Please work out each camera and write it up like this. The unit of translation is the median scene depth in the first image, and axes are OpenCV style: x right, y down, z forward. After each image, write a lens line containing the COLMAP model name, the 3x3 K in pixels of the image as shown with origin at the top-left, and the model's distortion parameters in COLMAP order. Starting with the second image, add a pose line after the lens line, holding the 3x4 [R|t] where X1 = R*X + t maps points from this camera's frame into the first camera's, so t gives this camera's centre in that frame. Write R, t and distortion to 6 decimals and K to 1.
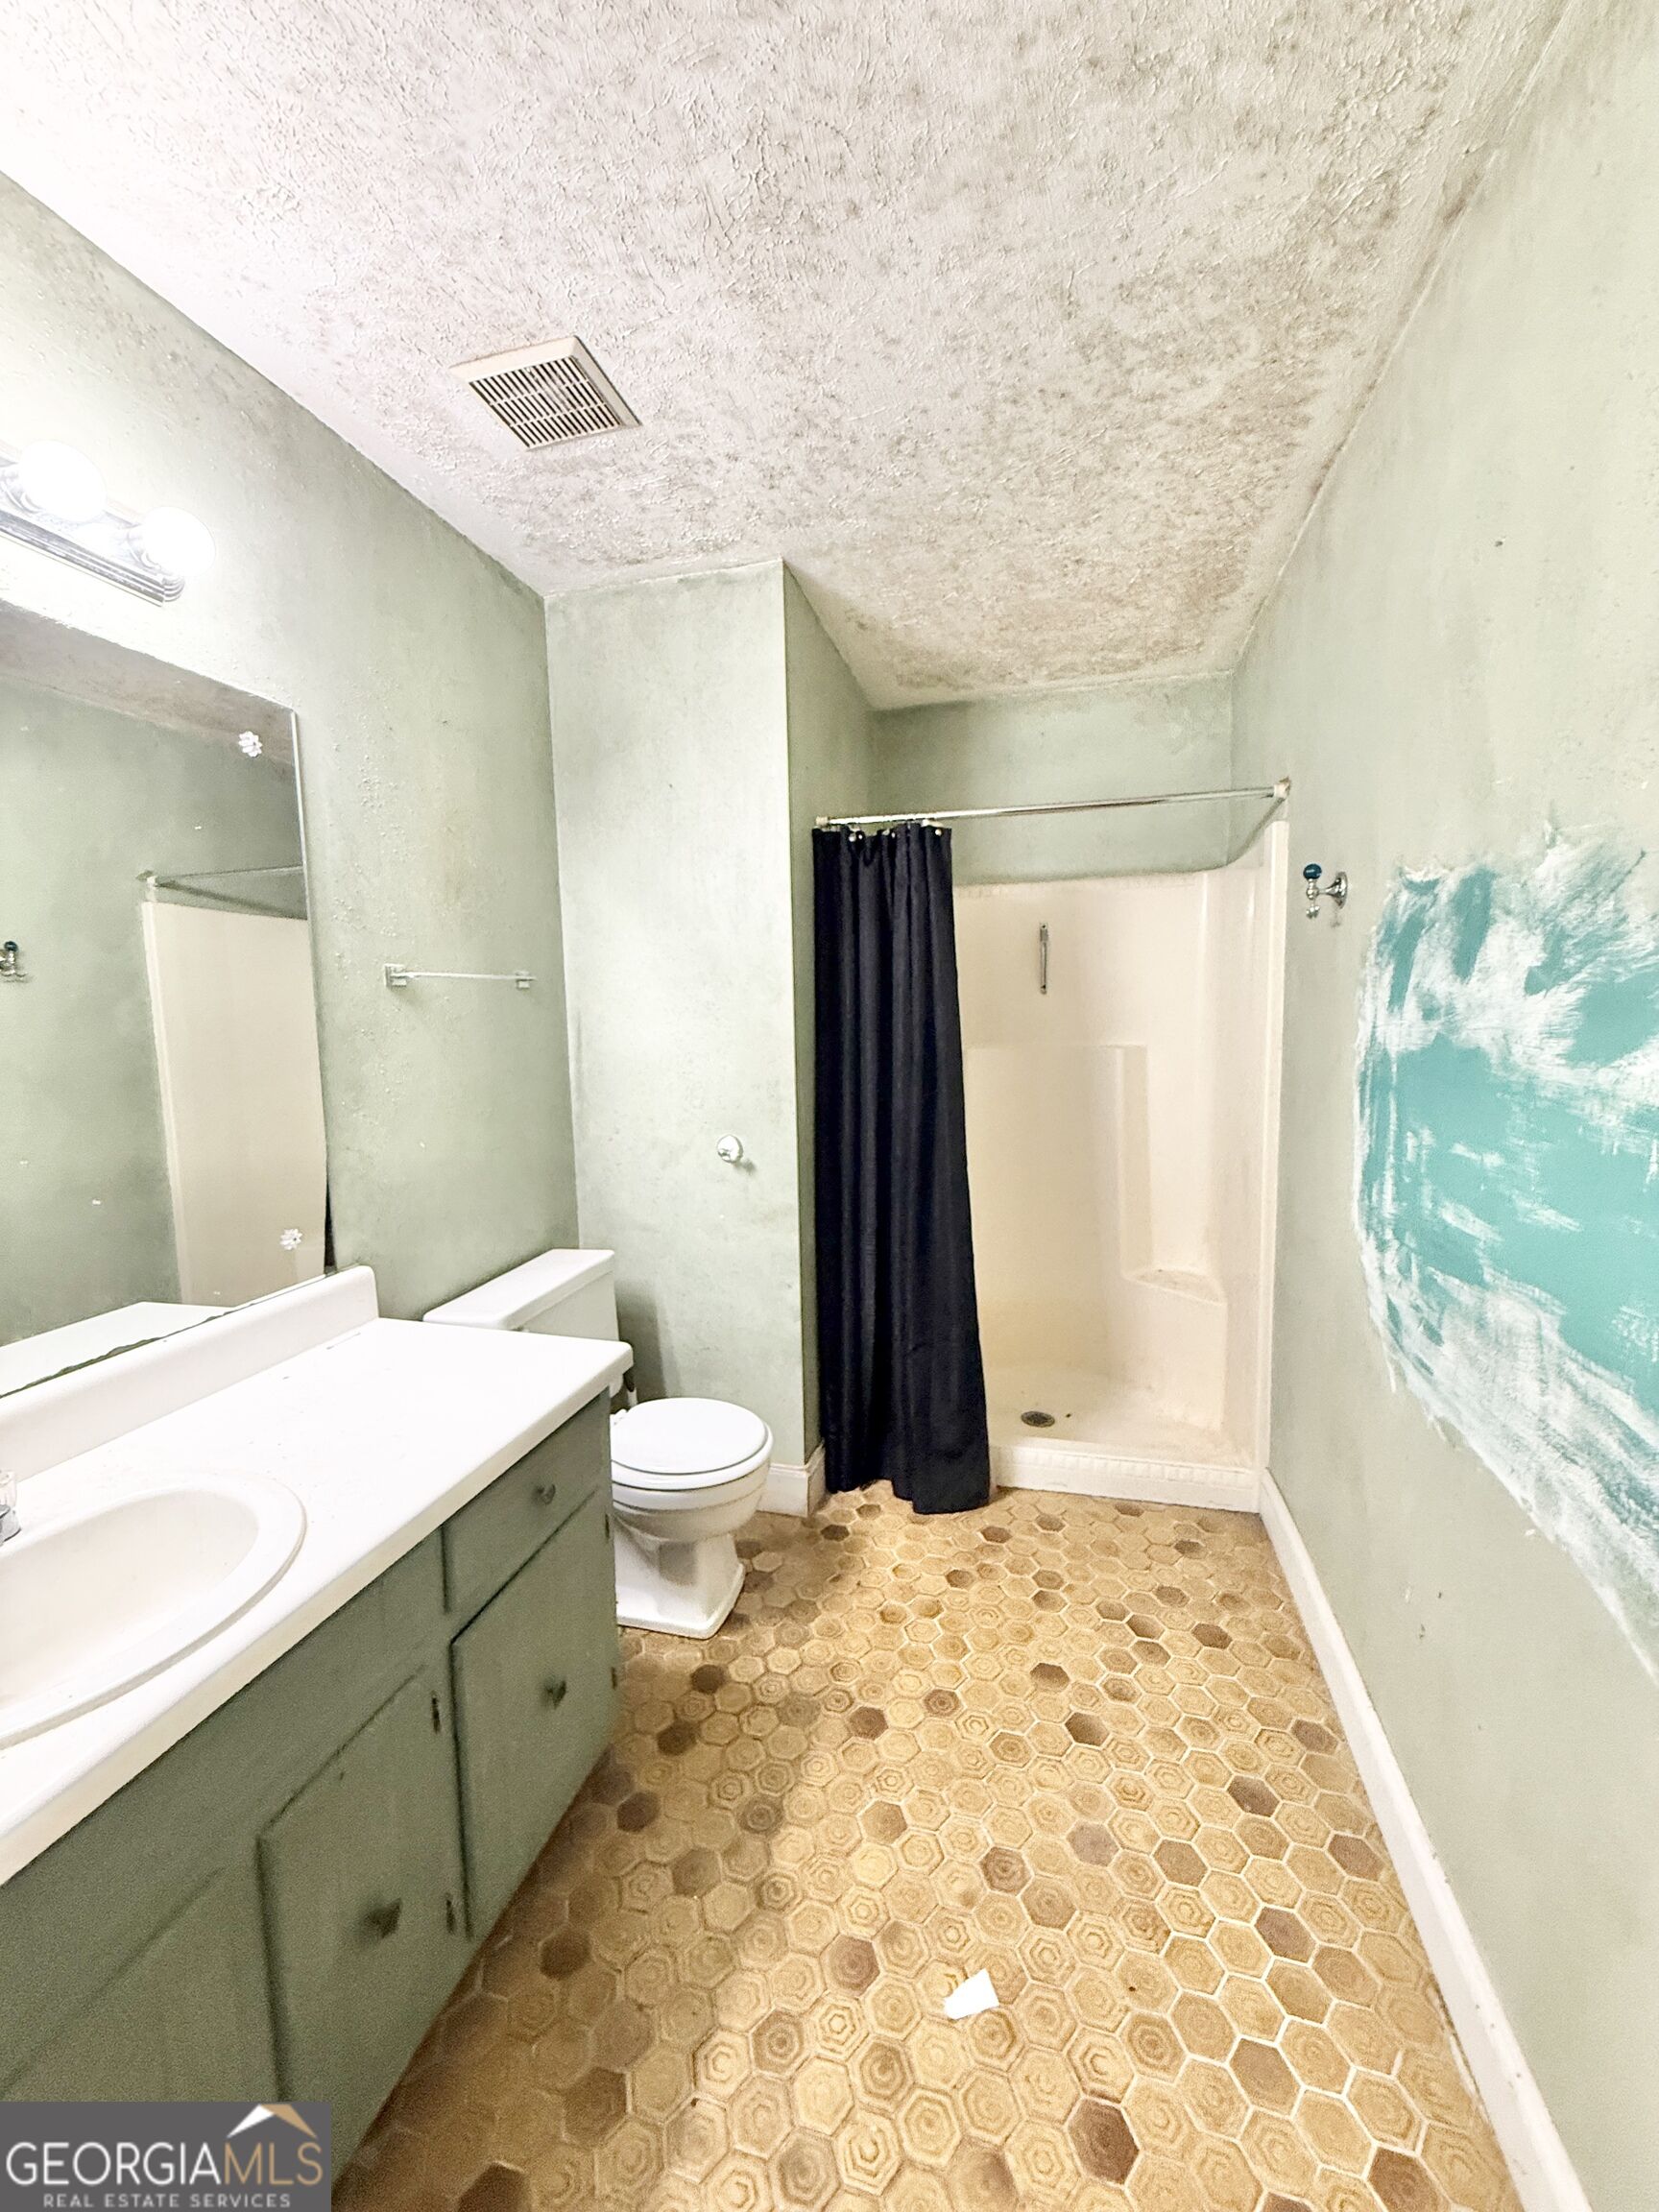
lens RADIAL K [[883.5, 0, 825.6], [0, 883.5, 1101.9], [0, 0, 1]] dist [-0.002210, 0.000131]
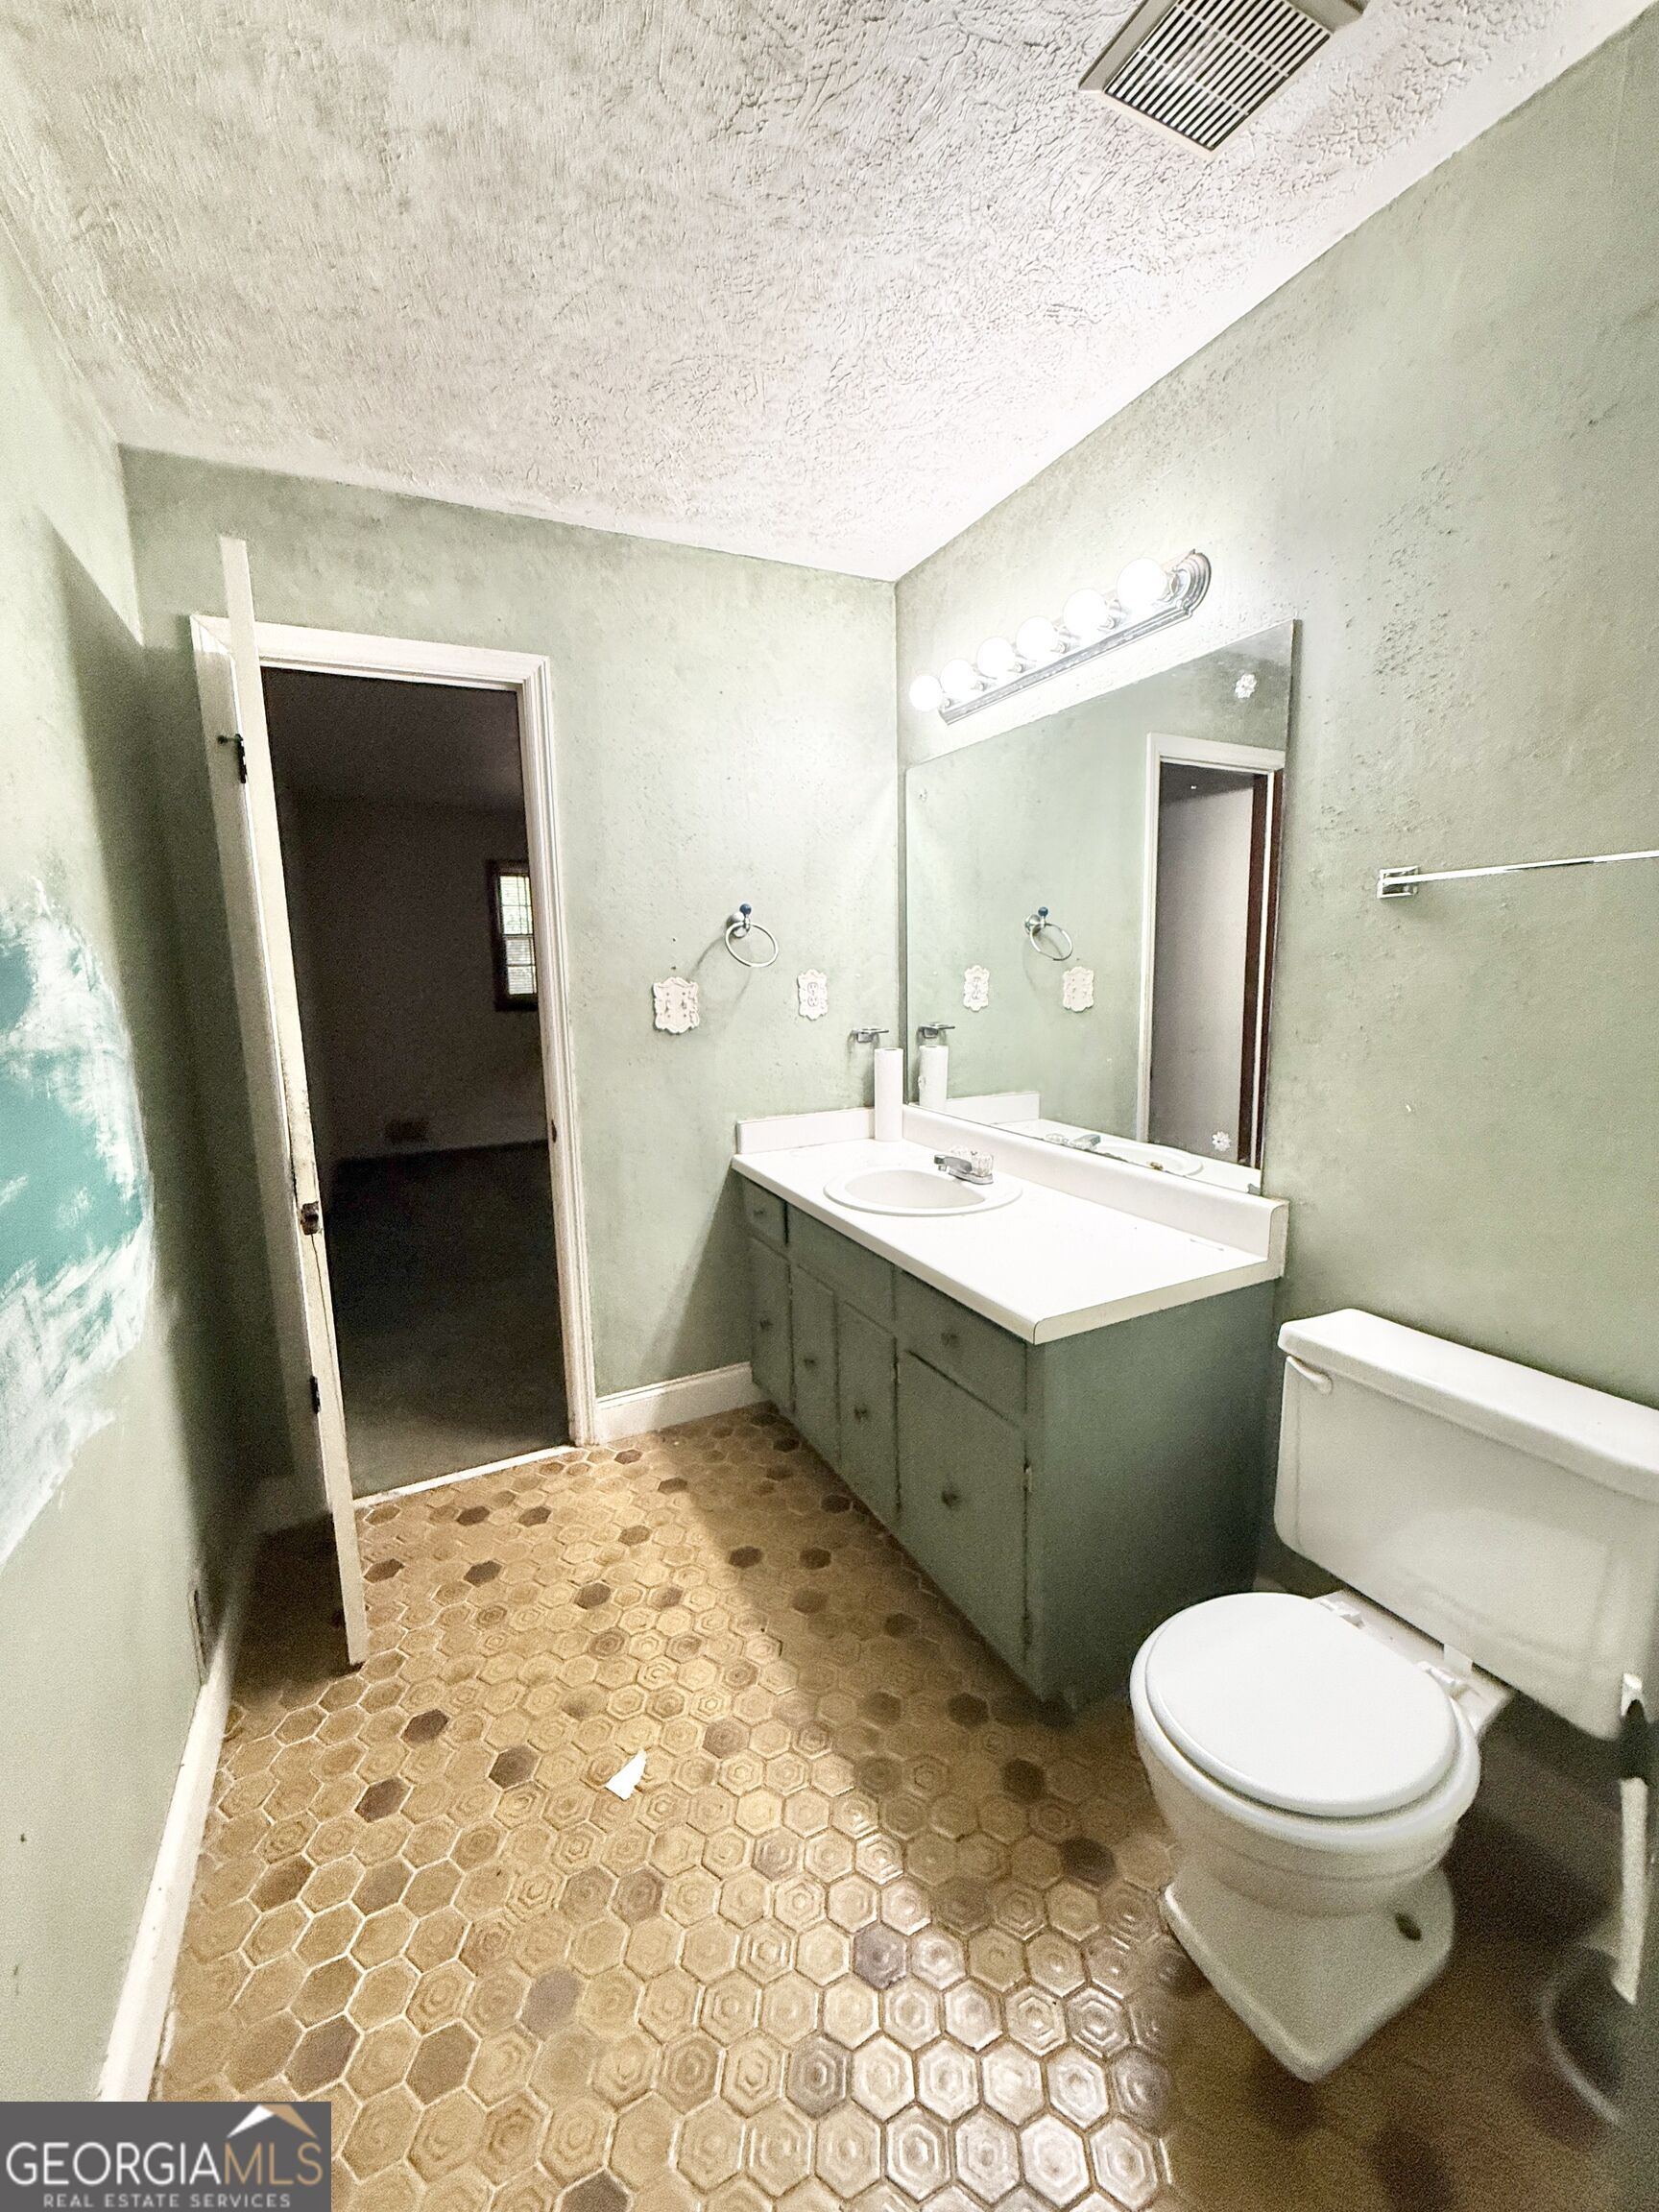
lens RADIAL K [[883.5, 0, 828.2], [0, 883.5, 1100.7], [0, 0, 1]] dist [-0.002210, 0.000131]
pose [[-0.751488, 0.138722, -0.644998, 0.552832], [-0.029947, 0.969464, 0.243398, -0.173800], [0.659067, 0.202227, -0.724386, 1.689388]]
